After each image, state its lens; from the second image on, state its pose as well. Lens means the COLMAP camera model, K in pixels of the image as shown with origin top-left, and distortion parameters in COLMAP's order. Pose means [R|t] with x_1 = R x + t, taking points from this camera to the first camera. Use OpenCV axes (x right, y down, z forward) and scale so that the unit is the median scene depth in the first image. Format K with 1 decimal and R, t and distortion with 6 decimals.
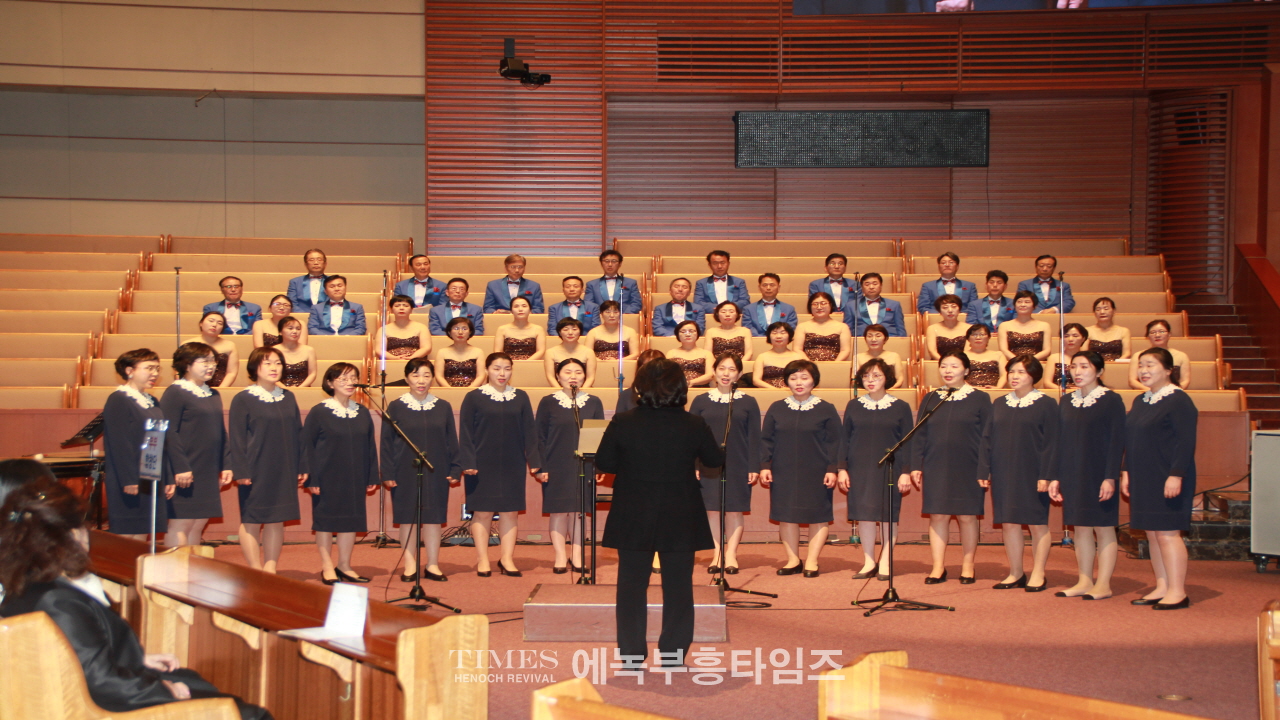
lens RADIAL K [[2435.8, 0, 639.7], [0, 2435.8, 359.7], [0, 0, 1]] dist [0.027093, 0.000000]
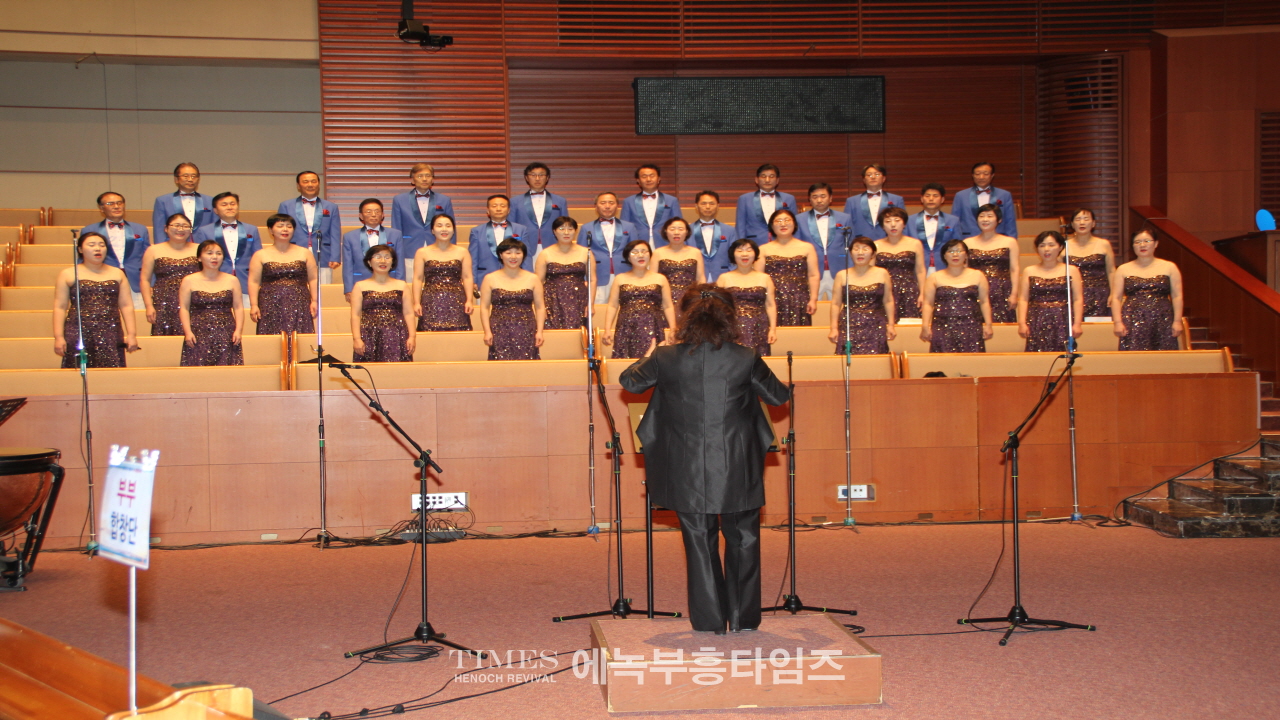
lens RADIAL K [[1891.3, 0, 654.6], [0, 1891.3, 408.3], [0, 0, 1]] dist [0.016994, 0.000000]
pose [[0.991504, -0.022801, 0.128064, -0.055565], [0.017566, 0.998969, 0.041865, 0.000396], [-0.128887, -0.039260, 0.990882, 0.234036]]
